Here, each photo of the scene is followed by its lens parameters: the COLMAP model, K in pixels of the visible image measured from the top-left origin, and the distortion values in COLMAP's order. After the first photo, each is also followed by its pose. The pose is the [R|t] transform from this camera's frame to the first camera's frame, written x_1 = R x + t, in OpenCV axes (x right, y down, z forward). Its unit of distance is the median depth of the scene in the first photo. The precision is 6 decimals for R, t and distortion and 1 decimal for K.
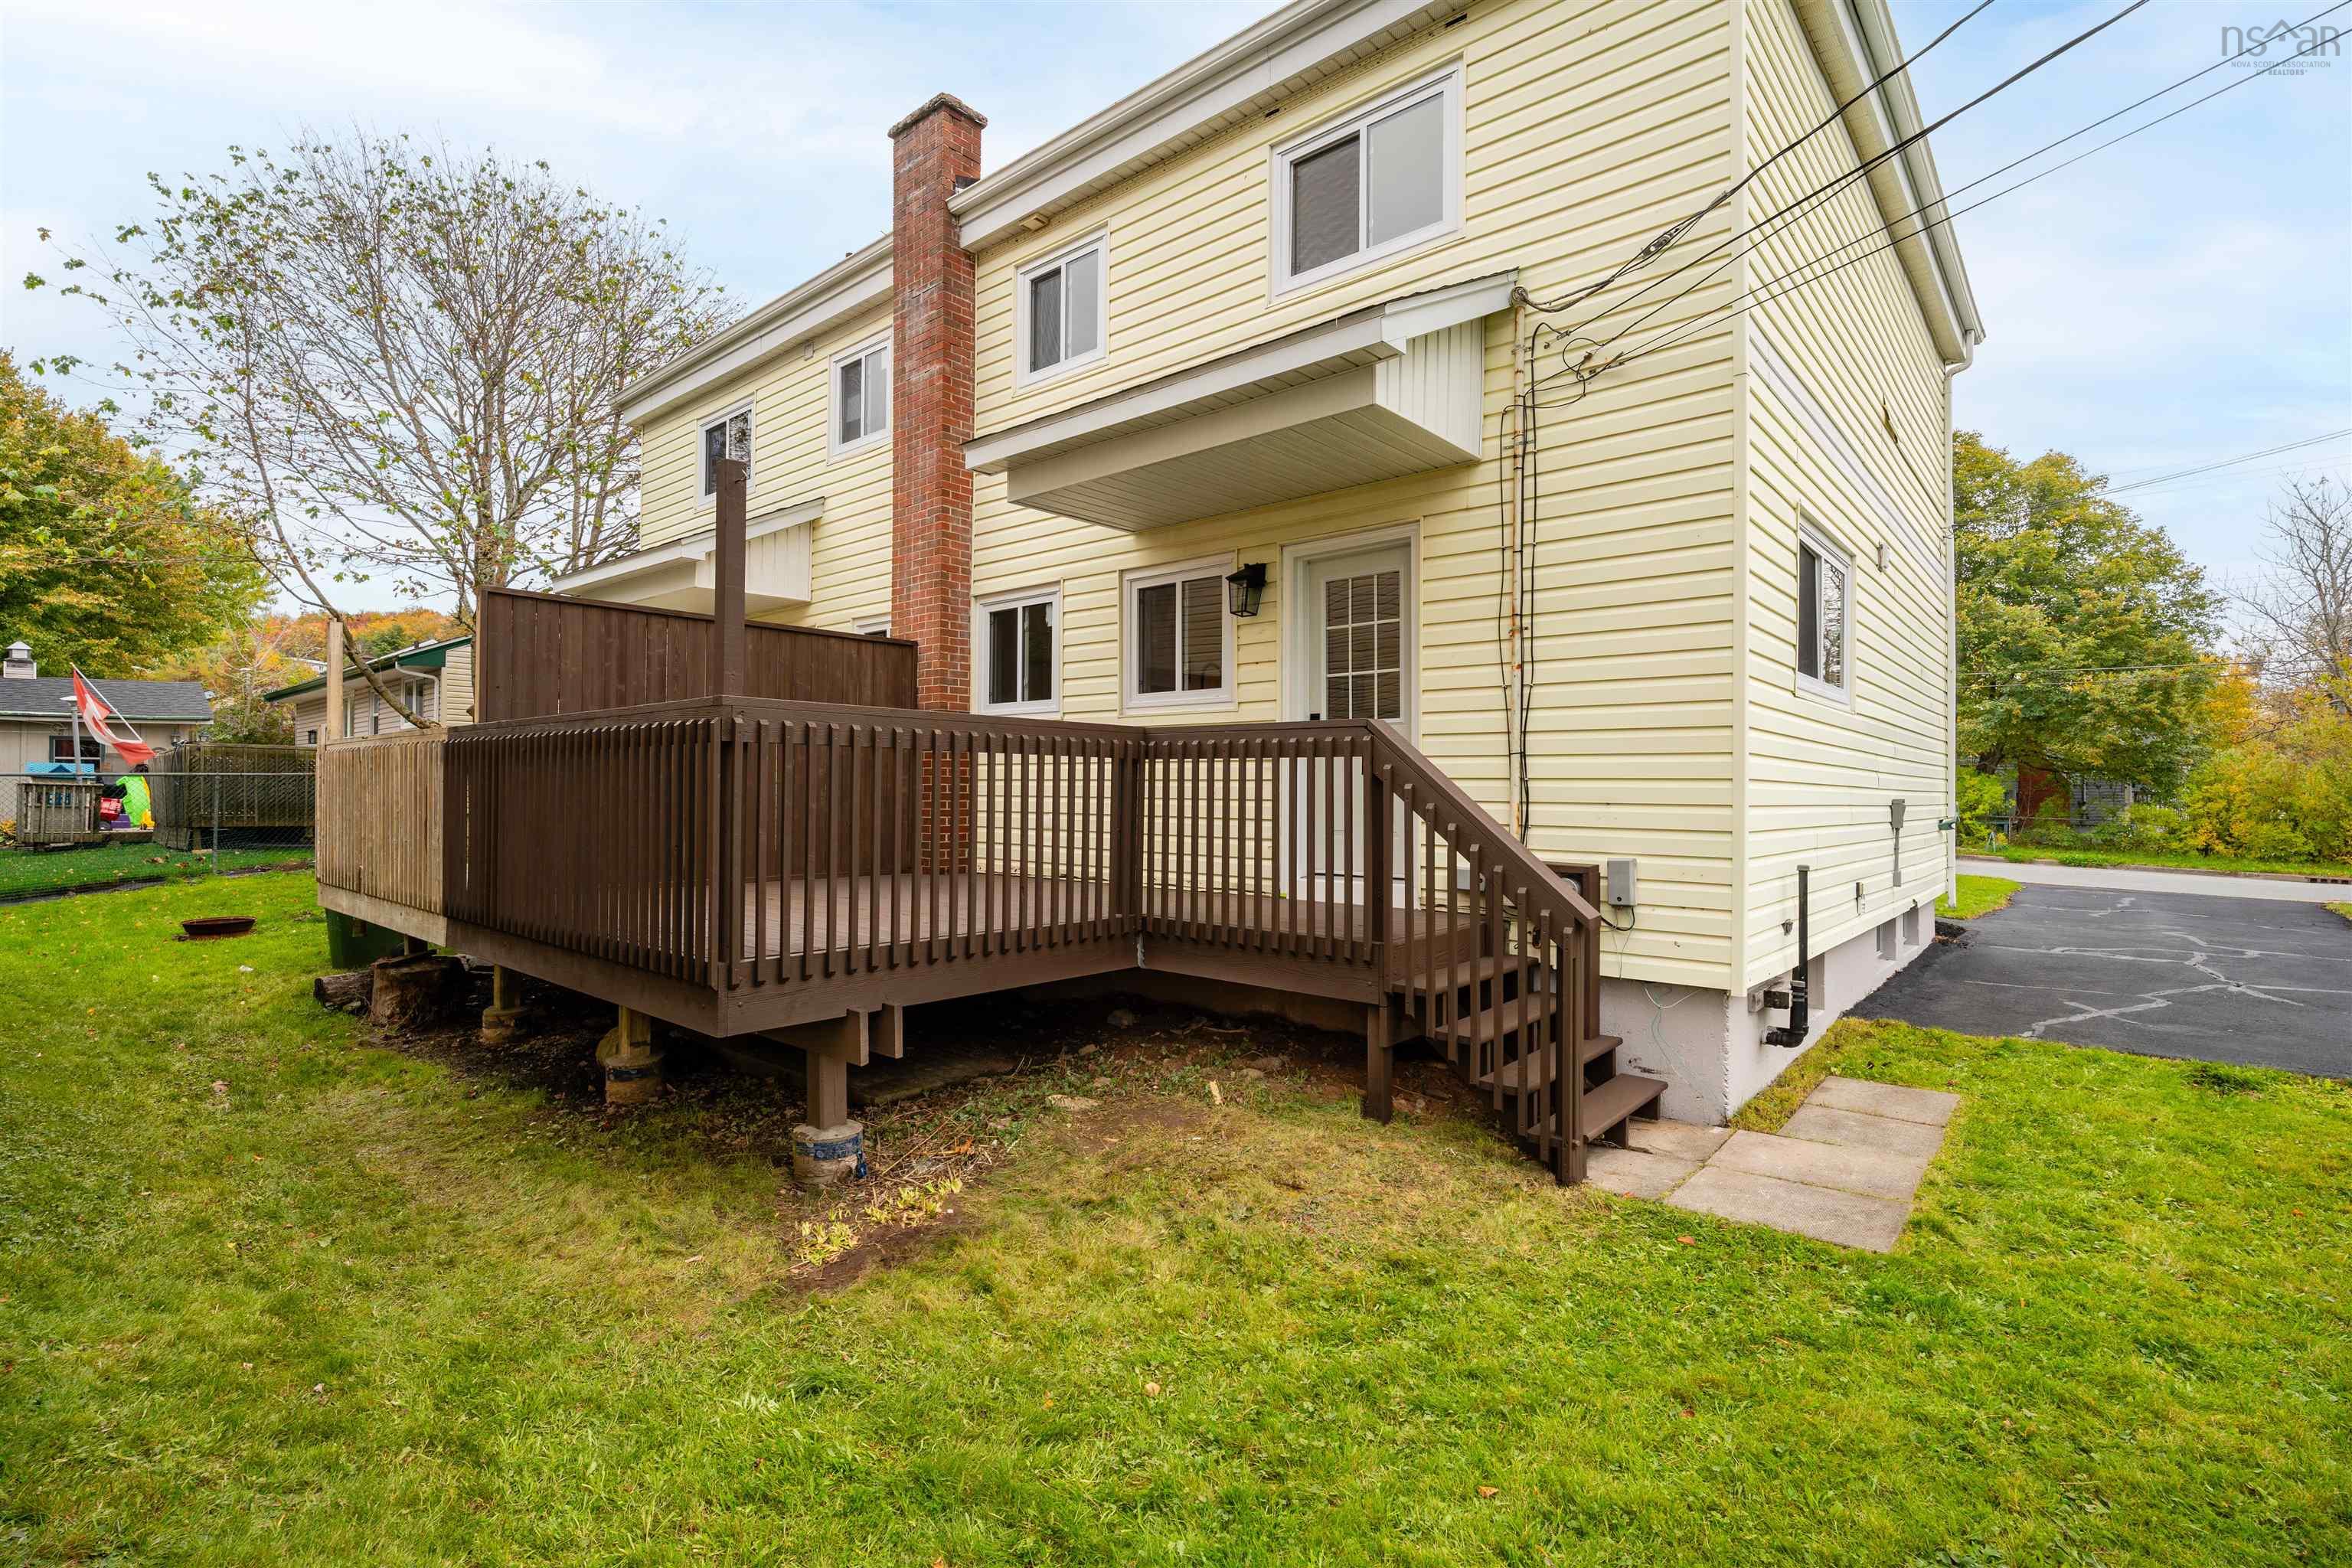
lens RADIAL K [[1082.6, 0, 1176.0], [0, 1082.6, 784.0], [0, 0, 1]] dist [-0.000723, 0.000086]
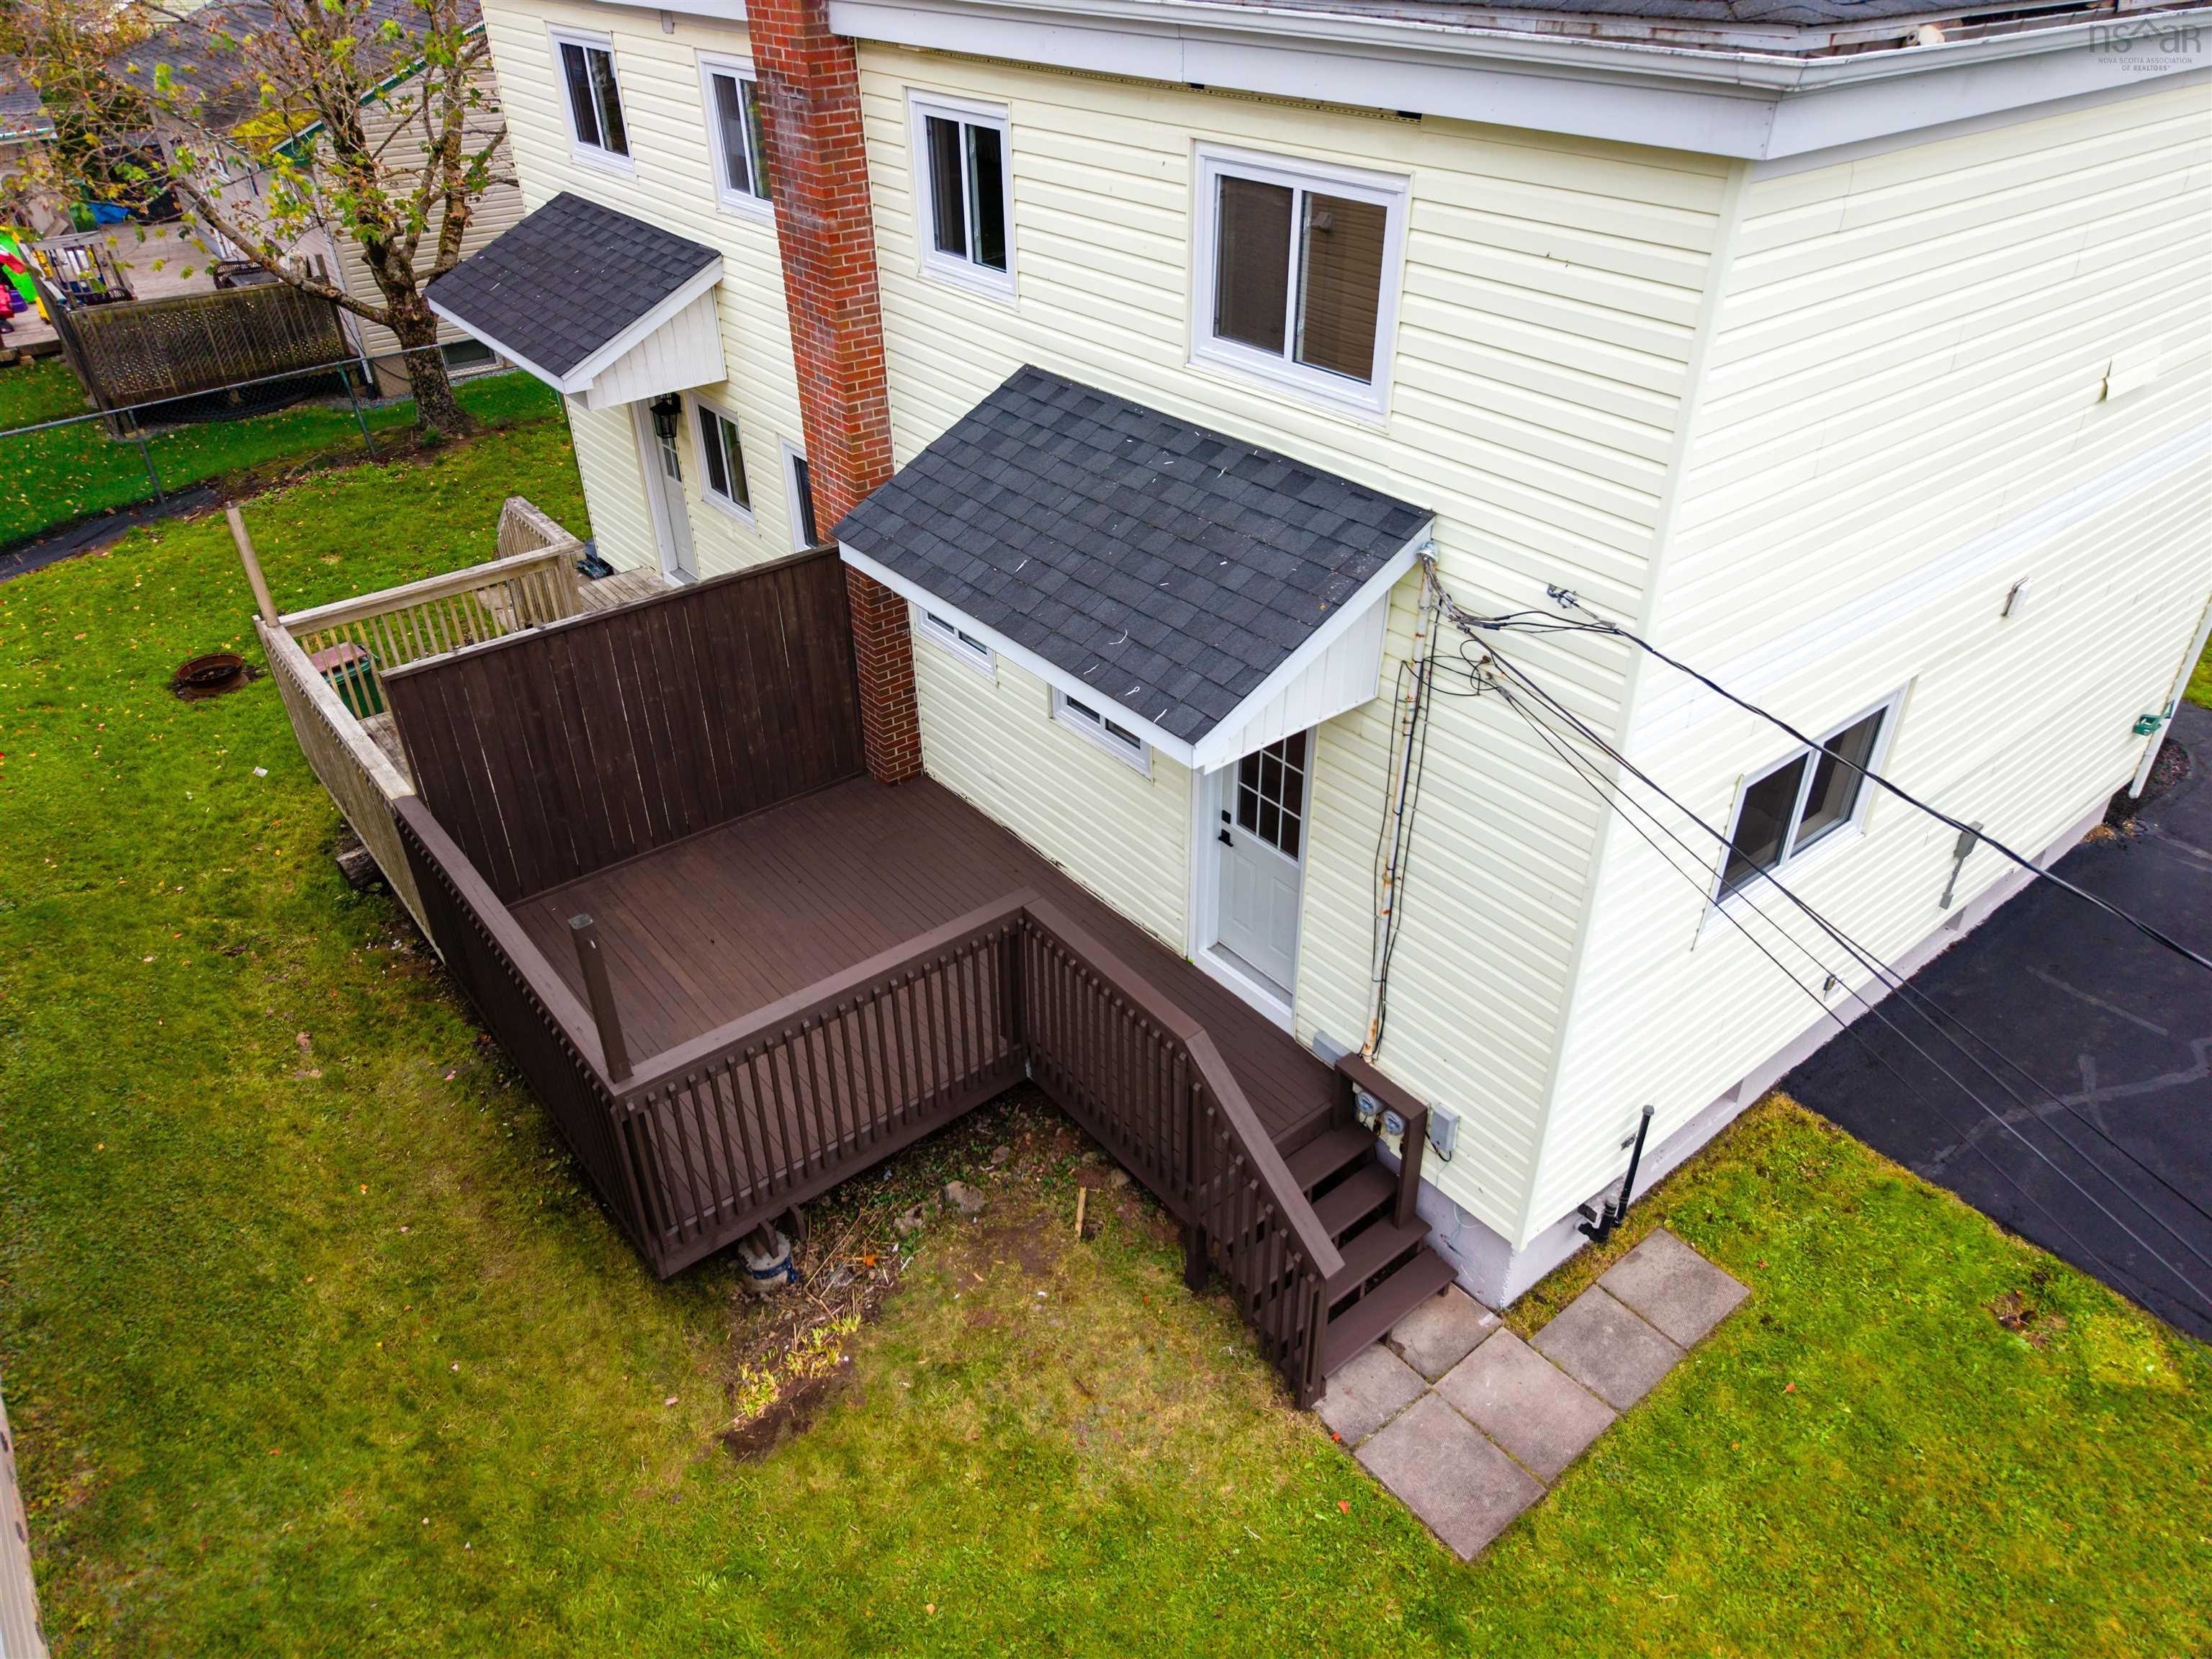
lens RADIAL K [[1473.7, 0, 1106.0], [0, 1473.7, 829.5], [0, 0, 1]] dist [0.043002, -0.002376]
pose [[0.984657, 0.082117, -0.153975, 0.344423], [0.015886, 0.836516, 0.547712, -1.170861], [0.173778, -0.541754, 0.822377, -0.128135]]
